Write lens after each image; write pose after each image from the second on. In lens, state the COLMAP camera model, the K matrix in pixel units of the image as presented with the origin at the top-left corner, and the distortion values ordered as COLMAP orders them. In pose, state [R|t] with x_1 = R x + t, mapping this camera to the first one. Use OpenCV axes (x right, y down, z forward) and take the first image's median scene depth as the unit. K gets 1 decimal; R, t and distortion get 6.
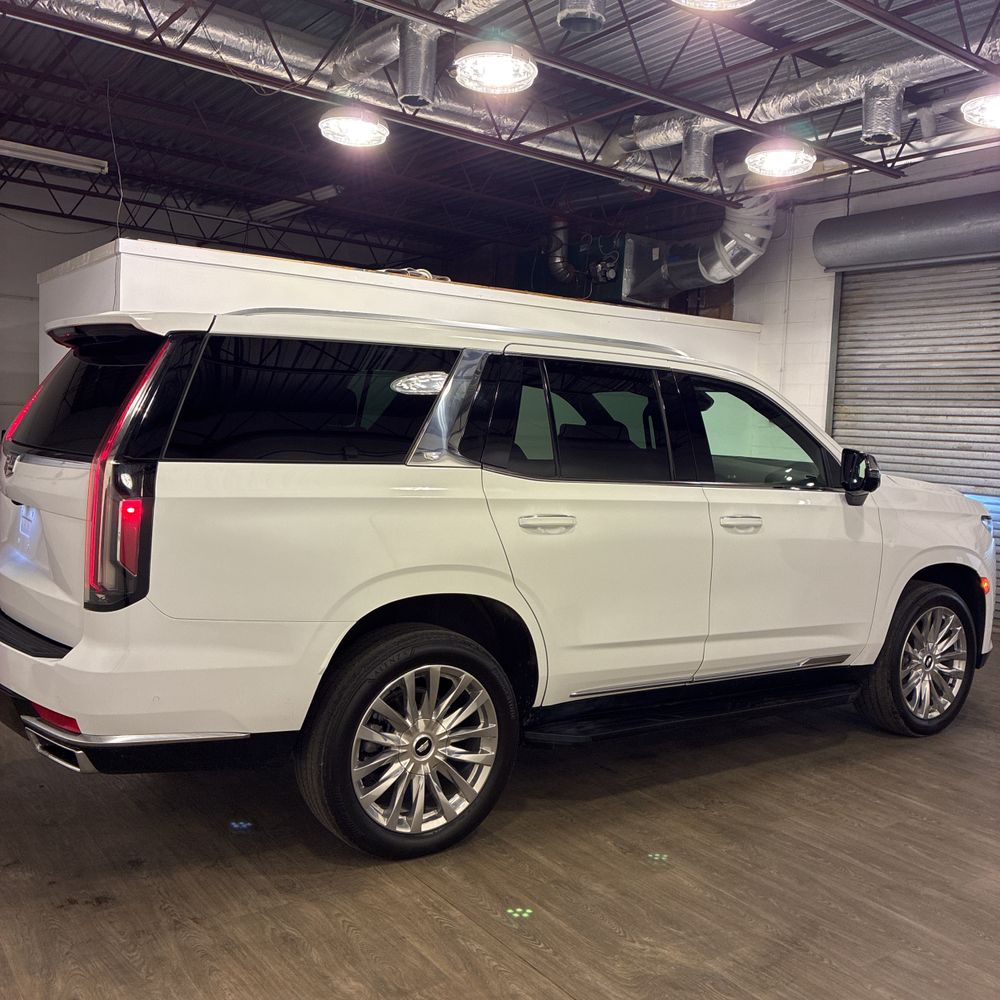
lens RADIAL K [[1016.9, 0, 503.6], [0, 1016.9, 499.1], [0, 0, 1]] dist [0.023989, 0.002034]
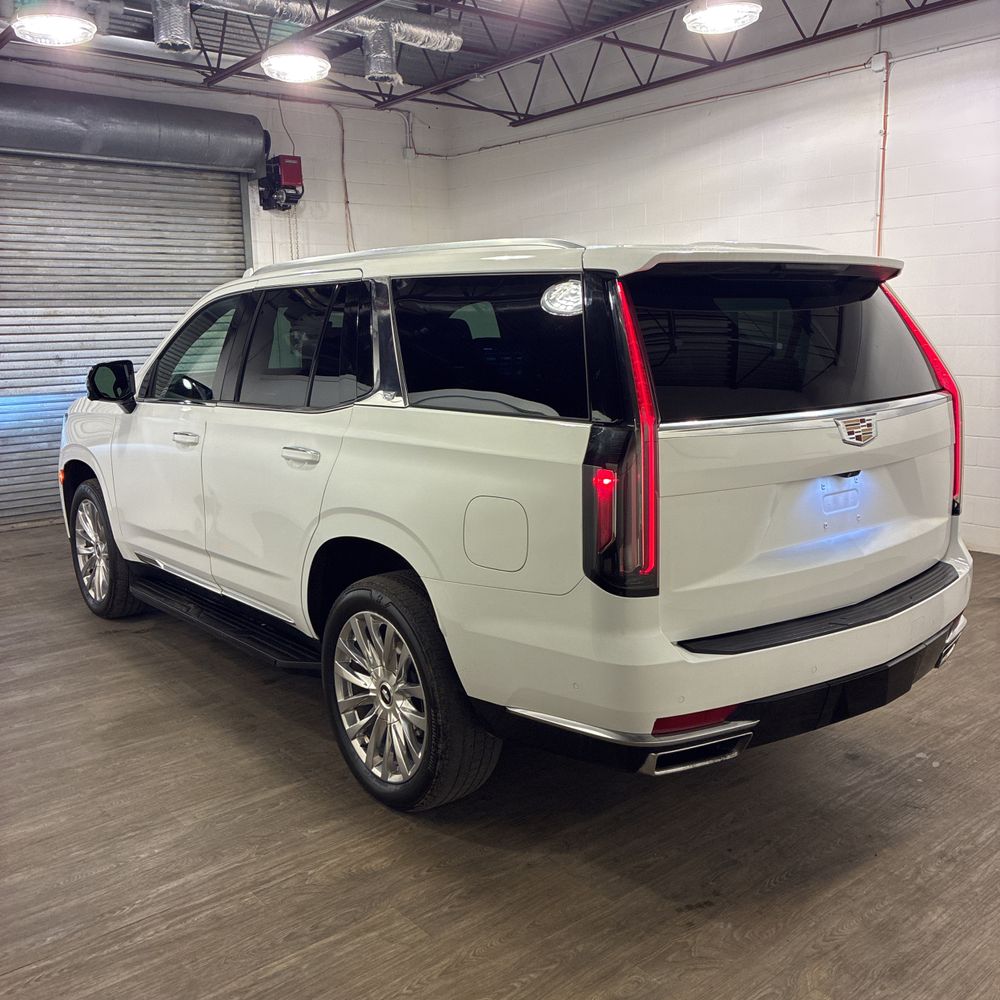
lens RADIAL K [[1016.9, 0, 503.6], [0, 1016.9, 499.1], [0, 0, 1]] dist [0.023989, 0.002034]
pose [[-0.082305, -0.217967, 0.972480, -0.778473], [0.095271, 0.969601, 0.225384, -0.118262], [-0.992043, 0.111199, -0.059037, 0.813666]]
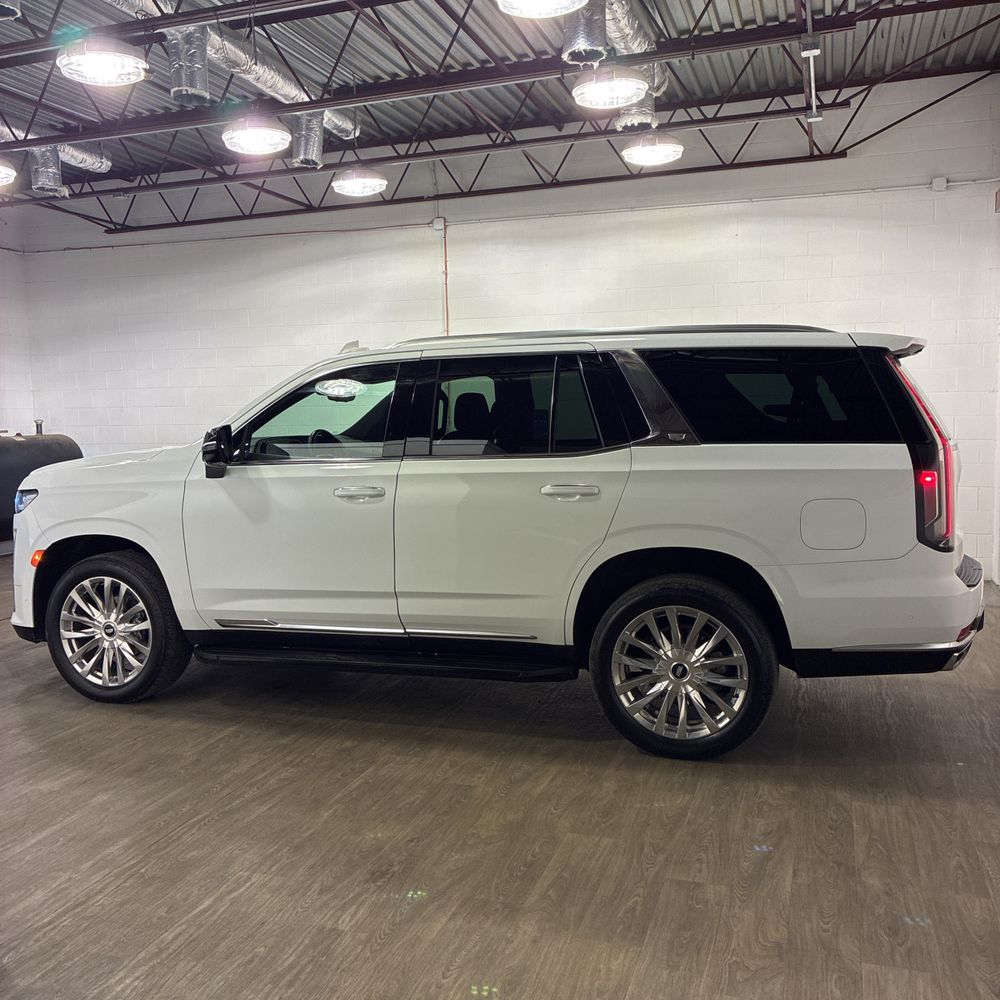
lens RADIAL K [[1016.9, 0, 503.6], [0, 1016.9, 499.1], [0, 0, 1]] dist [0.023989, 0.002034]
pose [[-0.602222, -0.107603, 0.791044, -0.979383], [0.053065, 0.983288, 0.174152, -0.140866], [-0.796563, 0.146855, -0.586448, 1.210100]]
